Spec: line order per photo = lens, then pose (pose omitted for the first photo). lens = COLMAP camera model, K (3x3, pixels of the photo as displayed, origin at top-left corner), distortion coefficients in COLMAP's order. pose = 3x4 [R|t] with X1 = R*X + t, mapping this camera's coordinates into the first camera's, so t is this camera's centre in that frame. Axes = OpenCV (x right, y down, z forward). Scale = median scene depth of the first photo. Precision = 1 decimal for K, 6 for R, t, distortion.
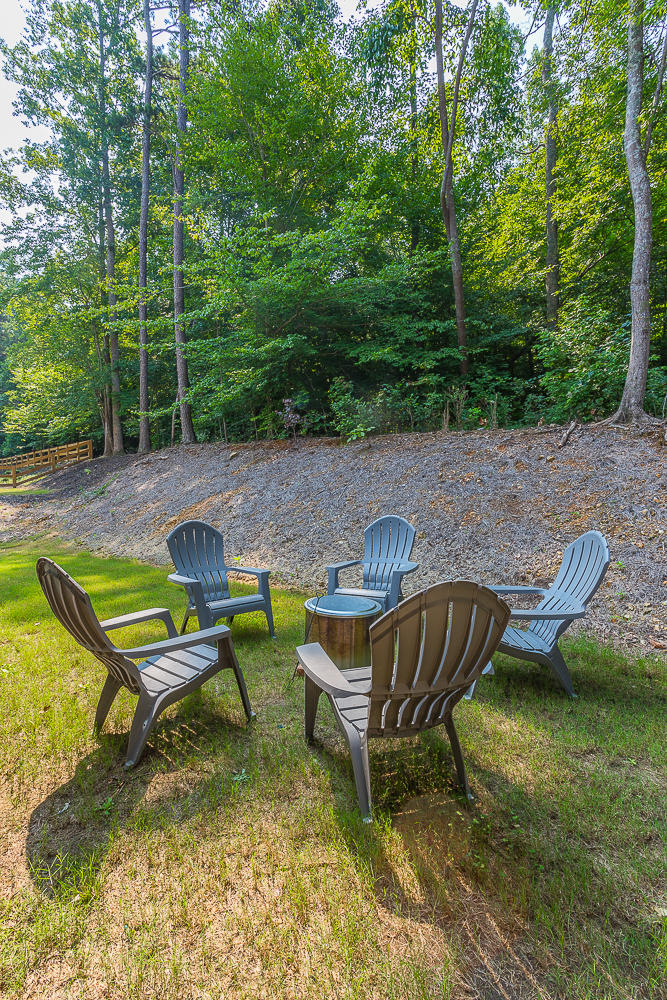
lens RADIAL K [[482.2, 0, 333.5], [0, 482.2, 500.0], [0, 0, 1]] dist [0.003864, 0.000257]
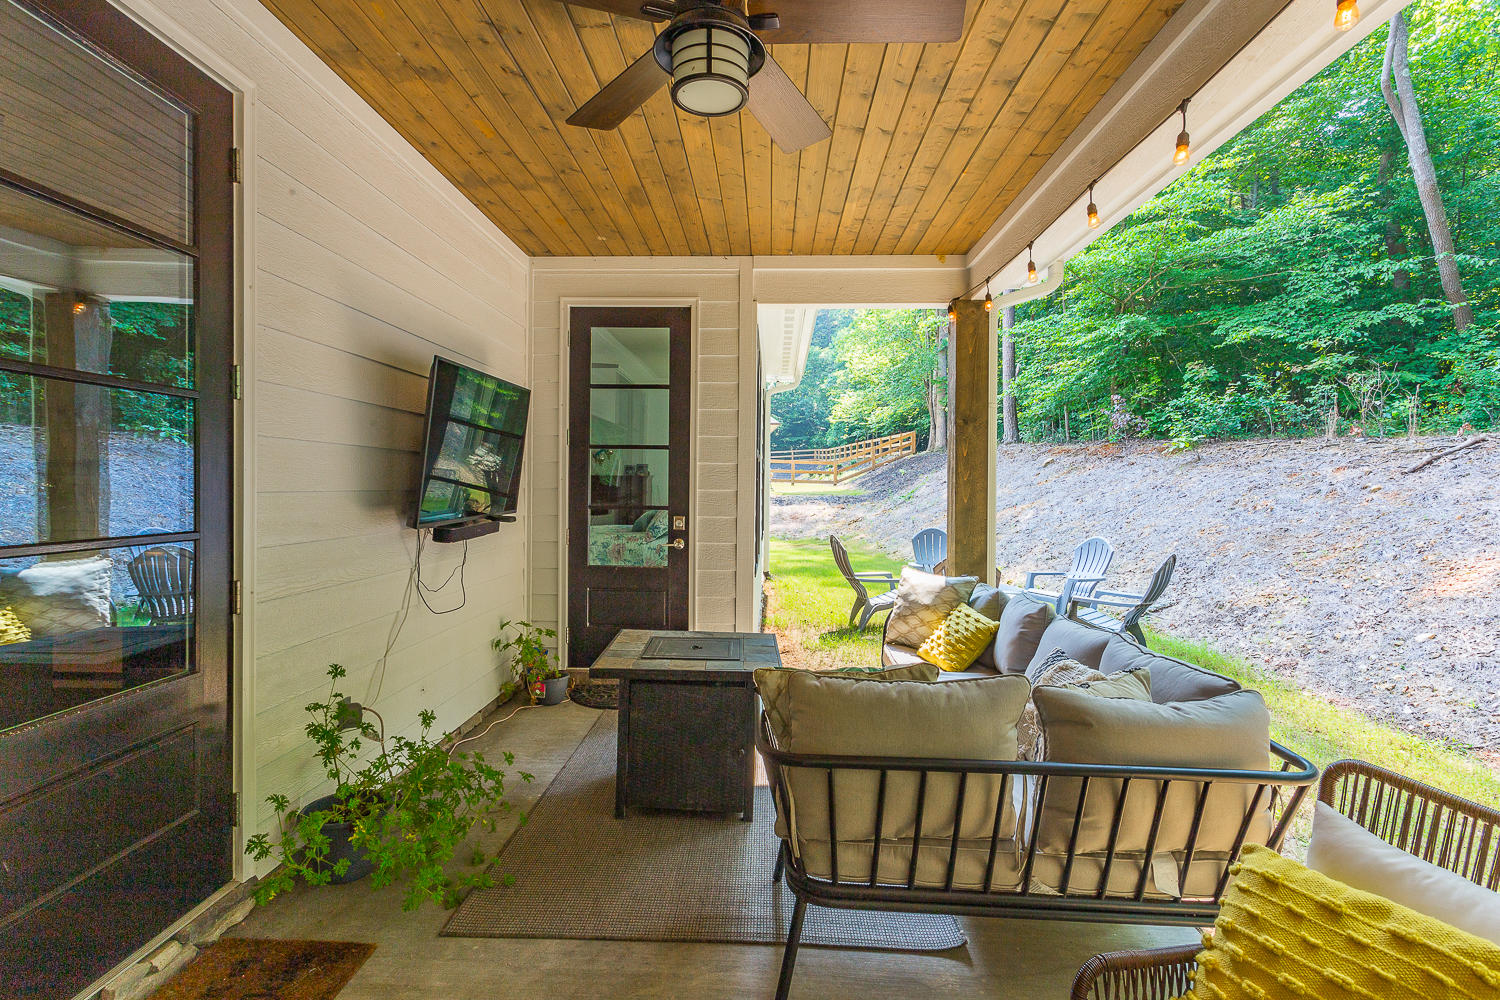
lens RADIAL K [[741.3, 0, 781.4], [0, 741.3, 493.8], [0, 0, 1]] dist [0.001738, 0.000399]
pose [[0.789200, 0.047747, -0.612277, 0.203588], [-0.058853, 0.998265, 0.001988, -0.010057], [0.611310, 0.034465, 0.790641, -0.291411]]
